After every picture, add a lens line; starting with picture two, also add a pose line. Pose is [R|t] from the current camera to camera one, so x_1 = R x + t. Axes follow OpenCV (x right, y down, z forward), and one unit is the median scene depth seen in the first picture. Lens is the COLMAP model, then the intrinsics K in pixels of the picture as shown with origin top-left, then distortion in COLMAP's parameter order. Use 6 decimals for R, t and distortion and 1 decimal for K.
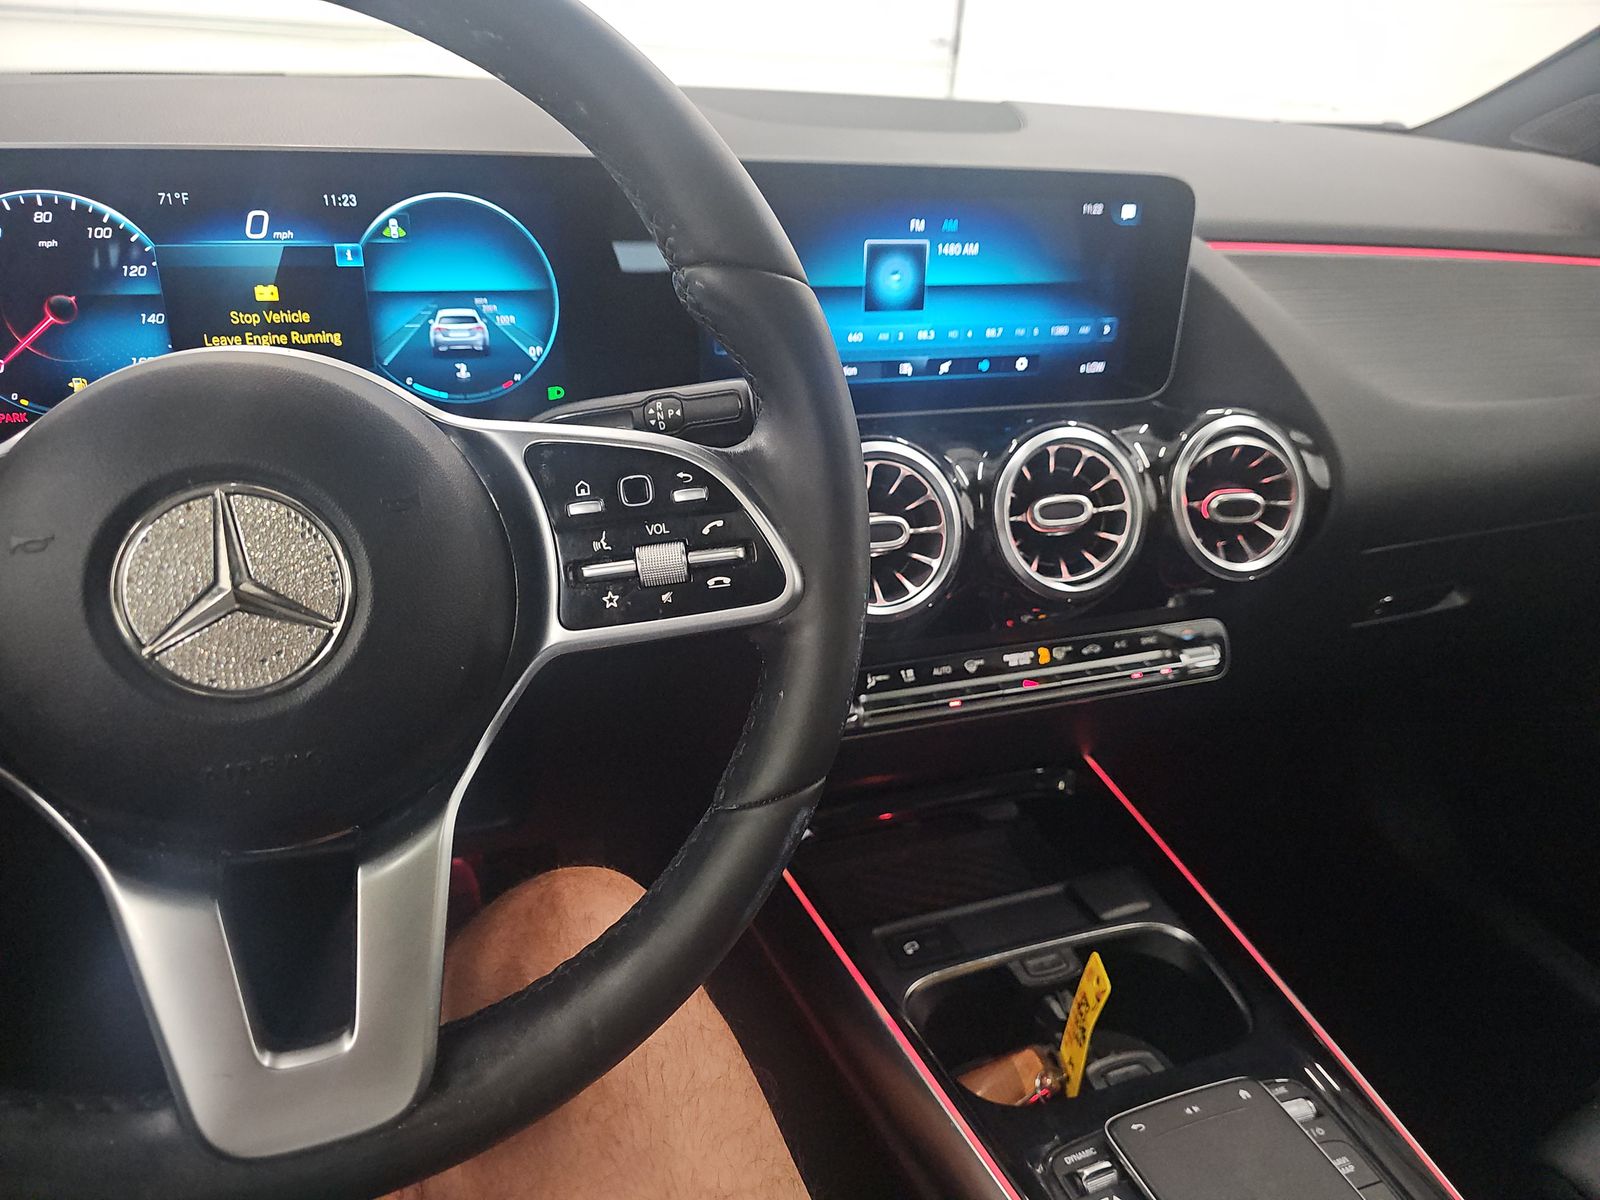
lens RADIAL K [[1067.6, 0, 787.6], [0, 1067.6, 600.2], [0, 0, 1]] dist [0.028886, -0.045073]
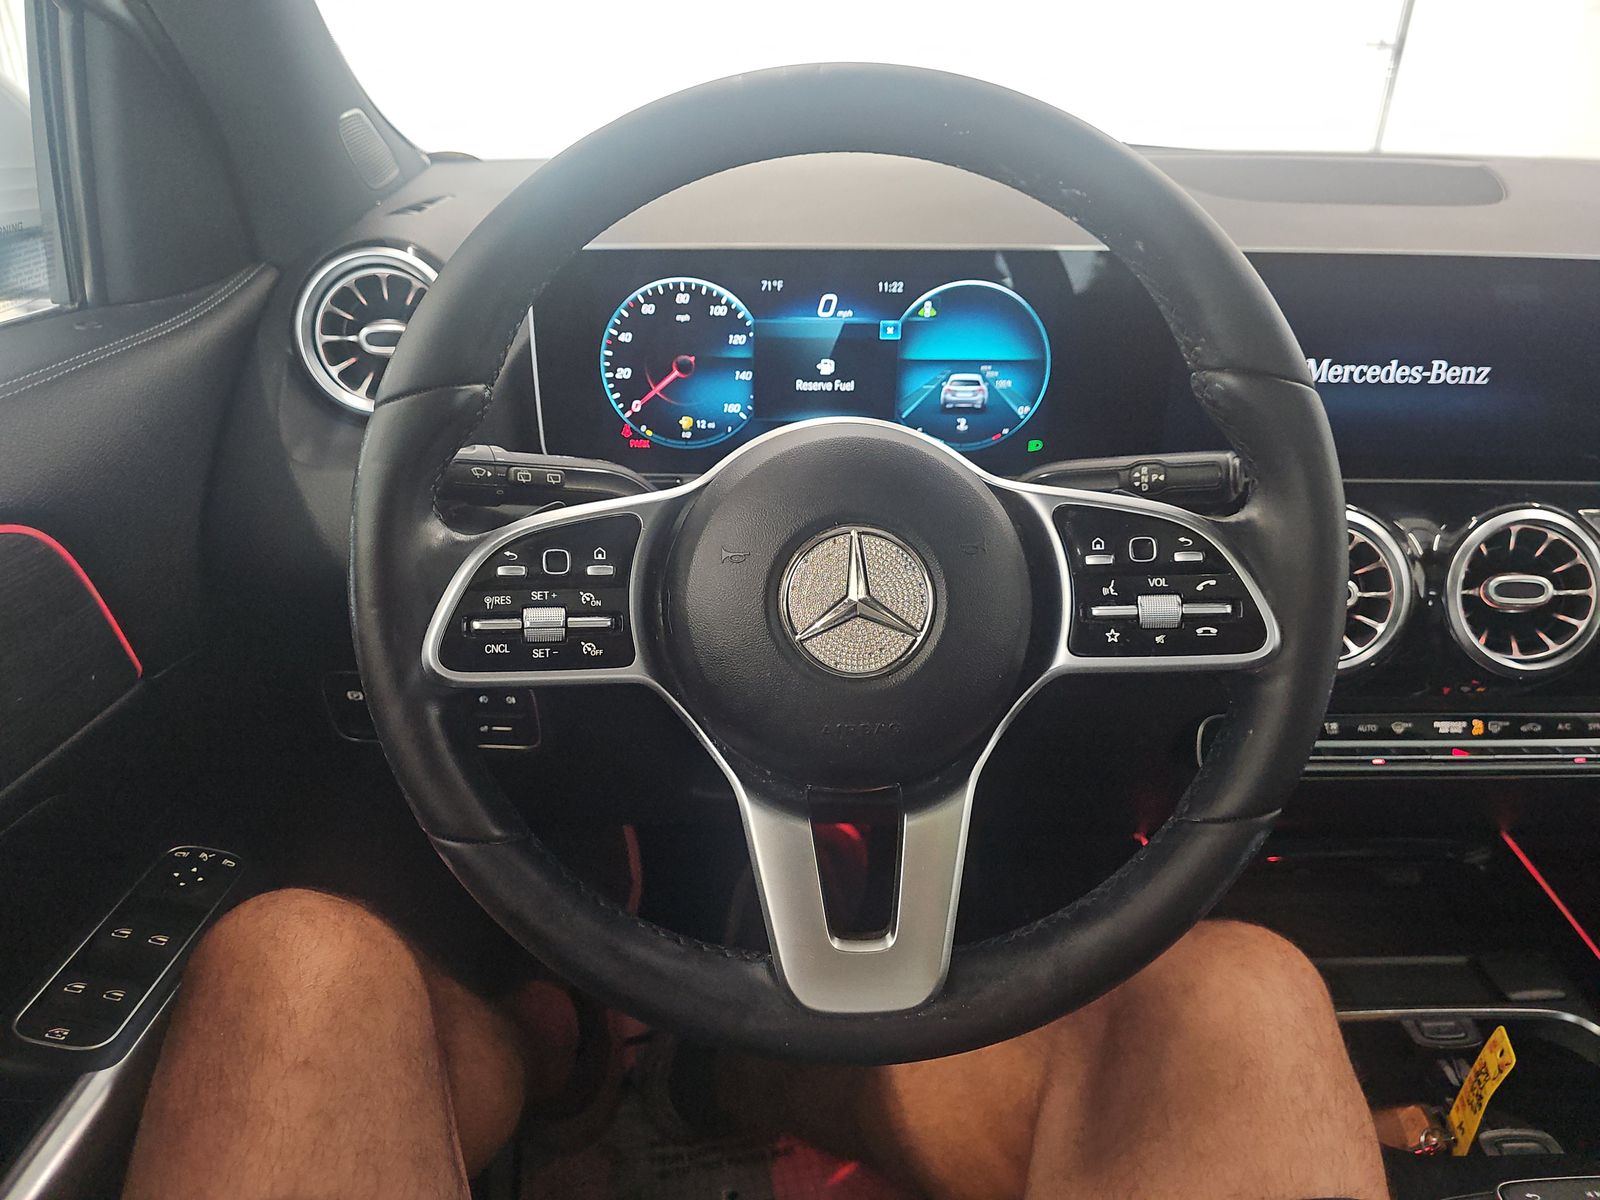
lens RADIAL K [[1067.6, 0, 795.9], [0, 1067.6, 595.1], [0, 0, 1]] dist [0.028886, -0.045073]
pose [[0.948100, 0.107056, -0.299410, -0.112890], [-0.109905, 0.993915, 0.007358, -0.012308], [0.298376, 0.025930, 0.954096, -0.224772]]
